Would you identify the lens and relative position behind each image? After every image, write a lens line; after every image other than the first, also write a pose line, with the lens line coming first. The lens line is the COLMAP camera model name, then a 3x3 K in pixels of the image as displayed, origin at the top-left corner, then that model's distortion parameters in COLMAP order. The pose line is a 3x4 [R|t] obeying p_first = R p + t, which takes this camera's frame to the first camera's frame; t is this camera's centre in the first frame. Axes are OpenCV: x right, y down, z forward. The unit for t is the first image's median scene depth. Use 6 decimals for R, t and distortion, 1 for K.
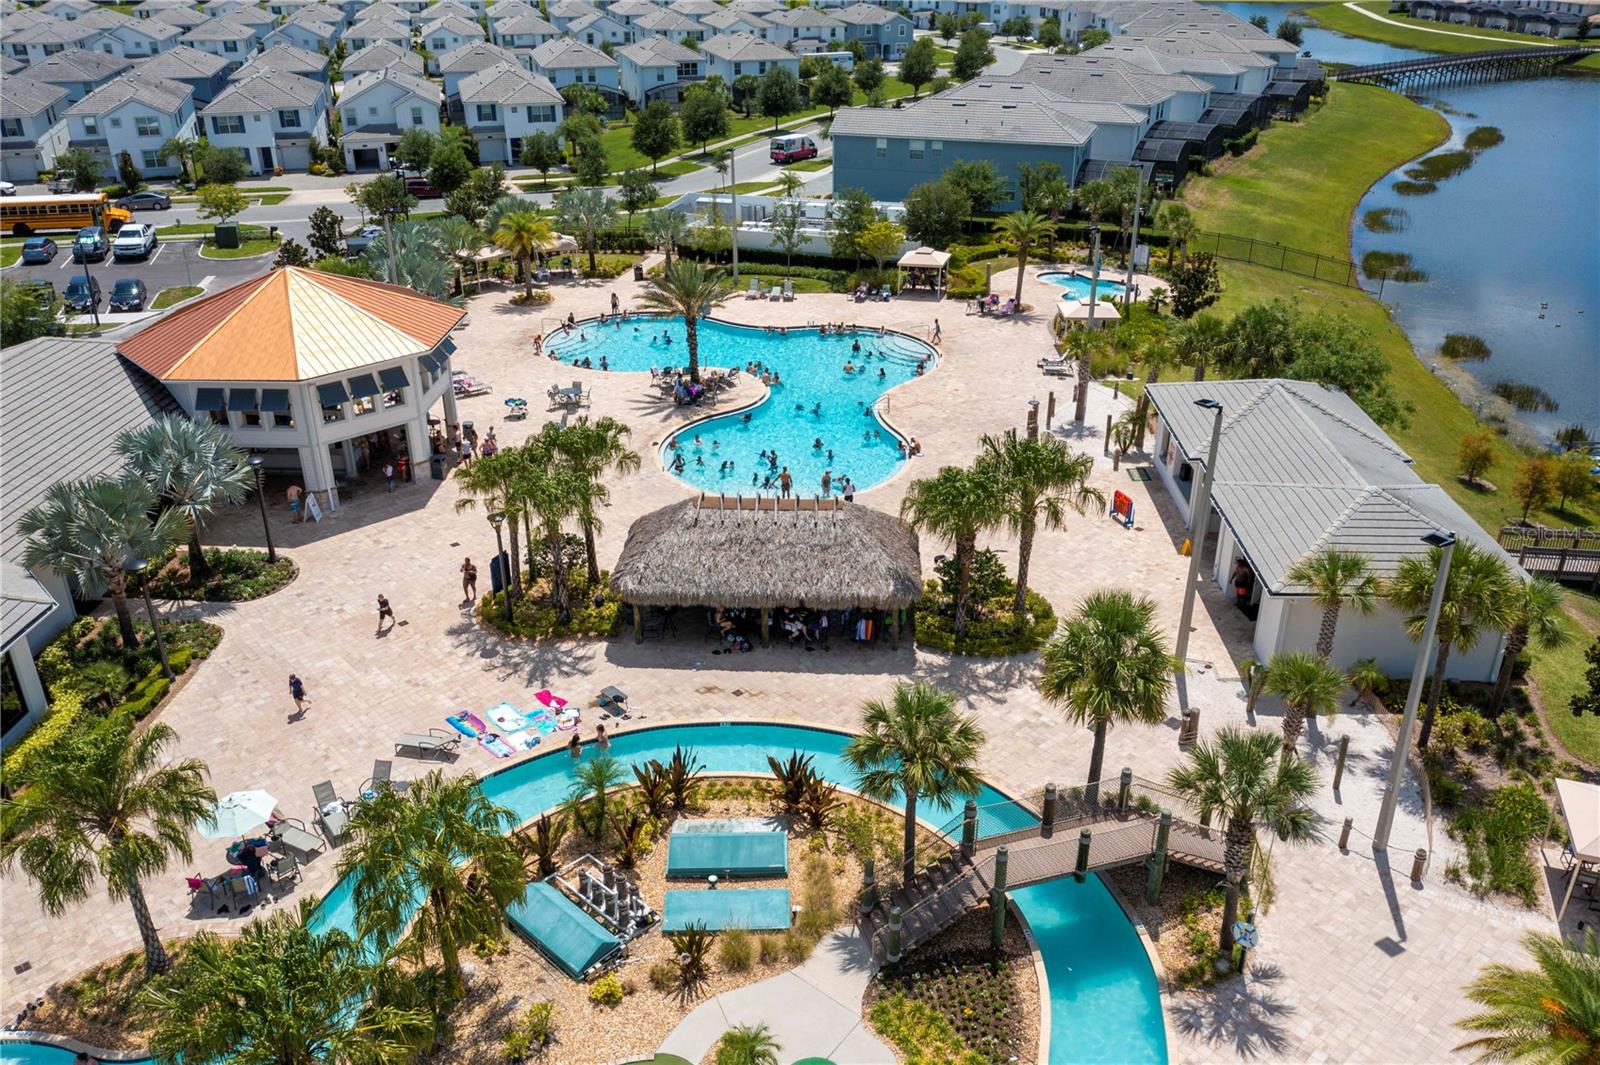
lens RADIAL K [[1259.9, 0, 802.1], [0, 1259.9, 528.8], [0, 0, 1]] dist [-0.011156, 0.007041]
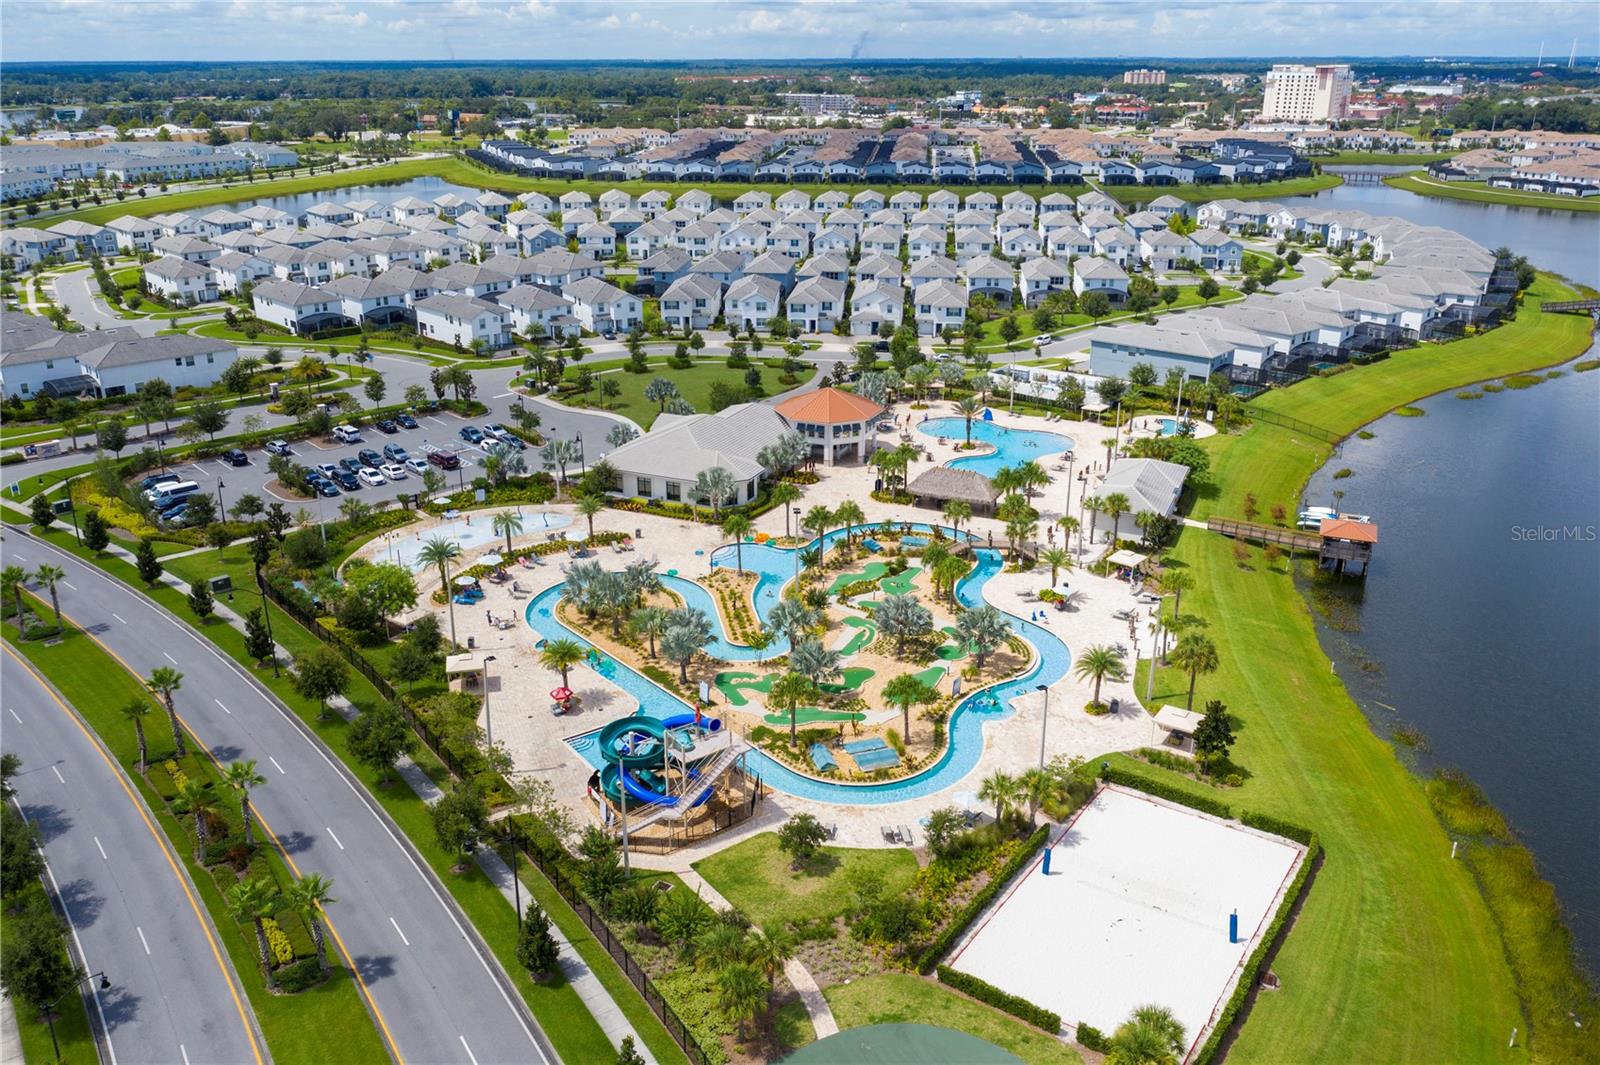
lens RADIAL K [[1259.9, 0, 794.2], [0, 1259.9, 530.5], [0, 0, 1]] dist [-0.011156, 0.007041]
pose [[0.928653, 0.133434, -0.346121, 0.589954], [-0.164604, 0.984400, -0.062138, 0.322878], [0.332430, 0.114677, 0.936130, -1.772626]]
